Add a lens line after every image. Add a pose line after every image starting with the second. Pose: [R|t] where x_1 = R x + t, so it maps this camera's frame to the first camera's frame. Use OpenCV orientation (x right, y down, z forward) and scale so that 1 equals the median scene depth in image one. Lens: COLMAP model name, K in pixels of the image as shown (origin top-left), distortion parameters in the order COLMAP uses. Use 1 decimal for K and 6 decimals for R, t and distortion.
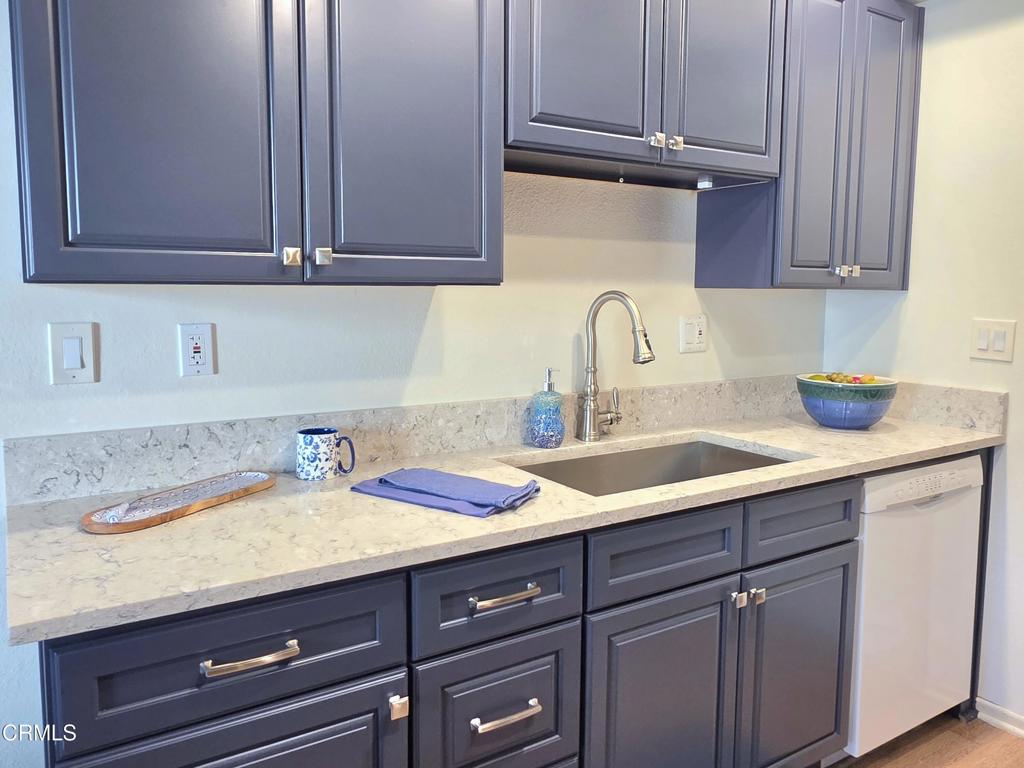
lens RADIAL K [[740.9, 0, 512.0], [0, 740.9, 384.0], [0, 0, 1]] dist [-0.002265, -0.001833]
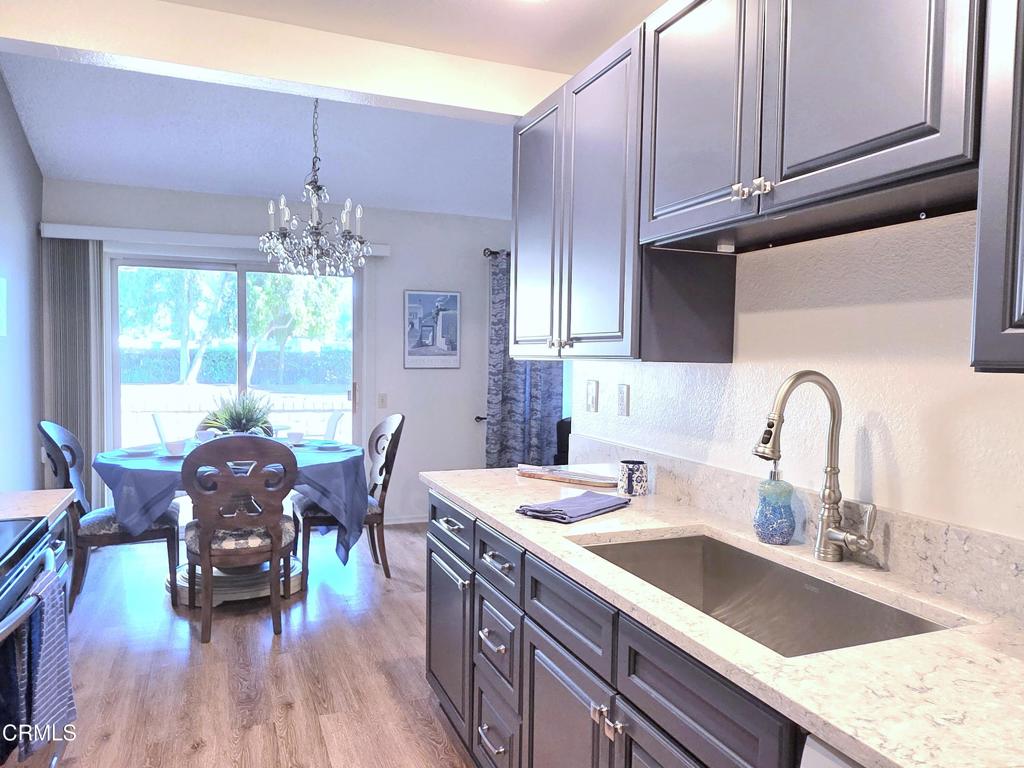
lens RADIAL K [[740.9, 0, 512.0], [0, 740.9, 384.0], [0, 0, 1]] dist [-0.002265, -0.001833]
pose [[-0.188253, 0.032442, -0.981585, 0.994677], [-0.134359, 0.989207, 0.058462, -0.116094], [0.972887, 0.142891, -0.181862, 0.842388]]
